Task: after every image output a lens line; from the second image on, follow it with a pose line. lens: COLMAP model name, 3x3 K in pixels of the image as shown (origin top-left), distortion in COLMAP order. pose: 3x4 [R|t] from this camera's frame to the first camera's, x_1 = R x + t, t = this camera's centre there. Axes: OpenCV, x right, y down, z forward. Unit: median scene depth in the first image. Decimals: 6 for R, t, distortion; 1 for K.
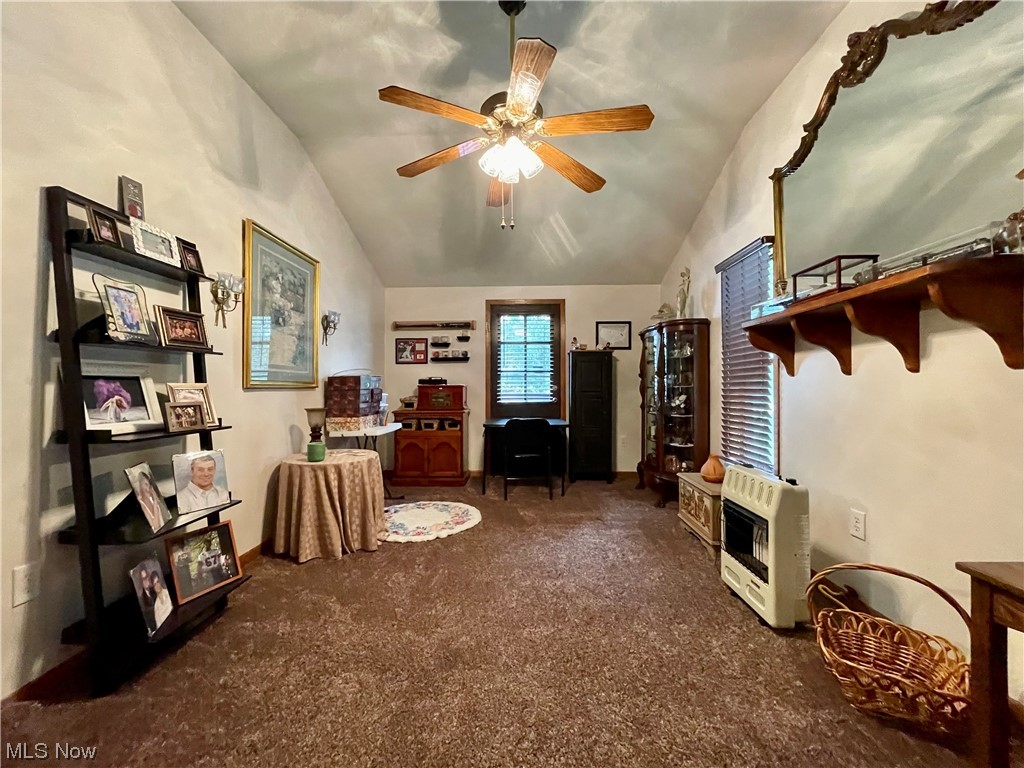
lens RADIAL K [[417.3, 0, 508.9], [0, 417.3, 385.1], [0, 0, 1]] dist [-0.003065, 0.001242]
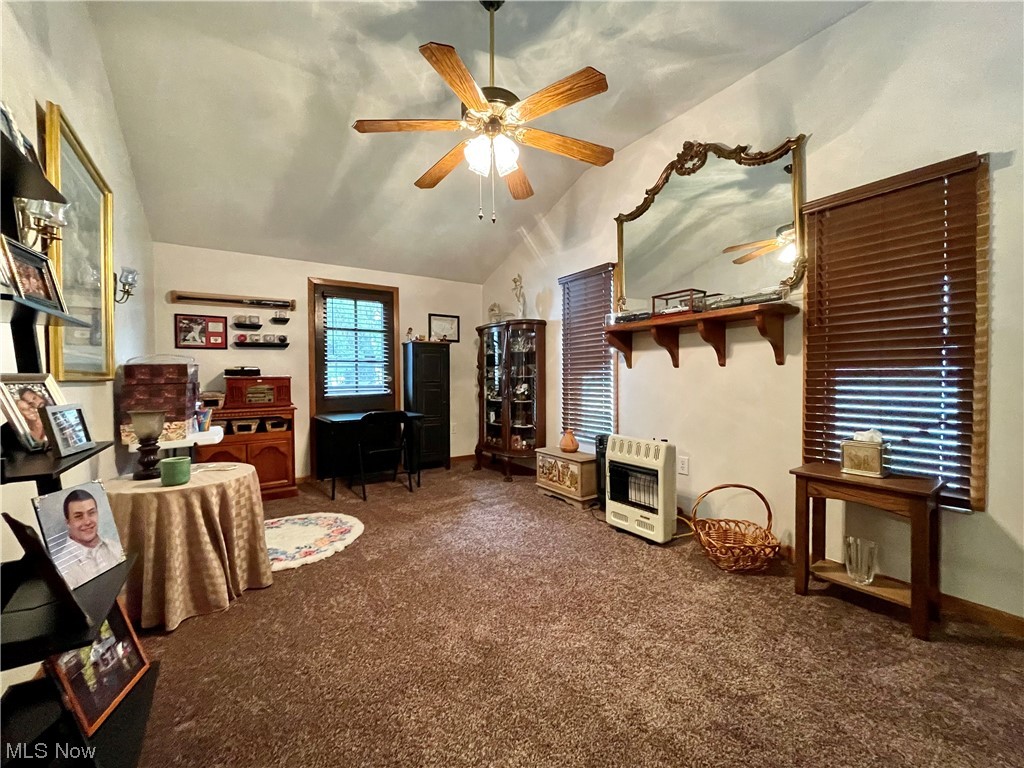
lens RADIAL K [[417.3, 0, 509.1], [0, 417.3, 385.0], [0, 0, 1]] dist [-0.003065, 0.001242]
pose [[0.809777, -0.017009, 0.586491, -0.363414], [0.004895, 0.999741, 0.022235, 0.001365], [-0.586717, -0.015135, 0.809650, 0.088699]]
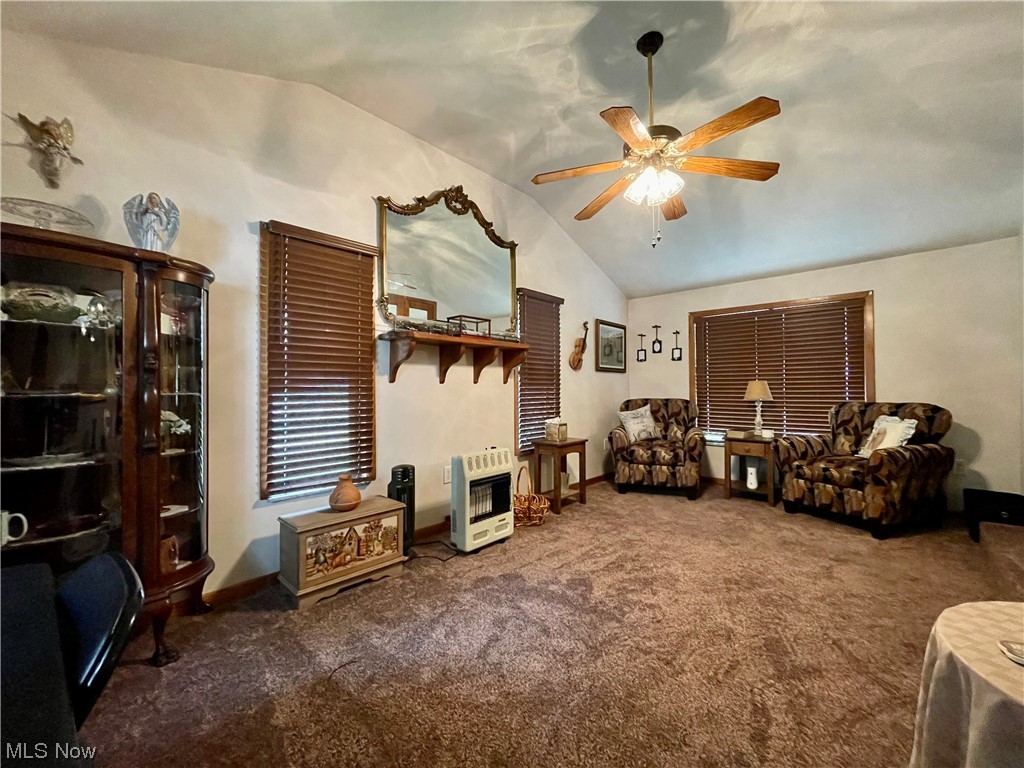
lens RADIAL K [[417.3, 0, 514.9], [0, 417.3, 382.1], [0, 0, 1]] dist [-0.003065, 0.001242]
pose [[-0.770020, 0.012525, 0.637897, -0.265070], [0.002241, 0.999854, -0.016927, -0.001085], [-0.638016, -0.011605, -0.769936, 1.330781]]
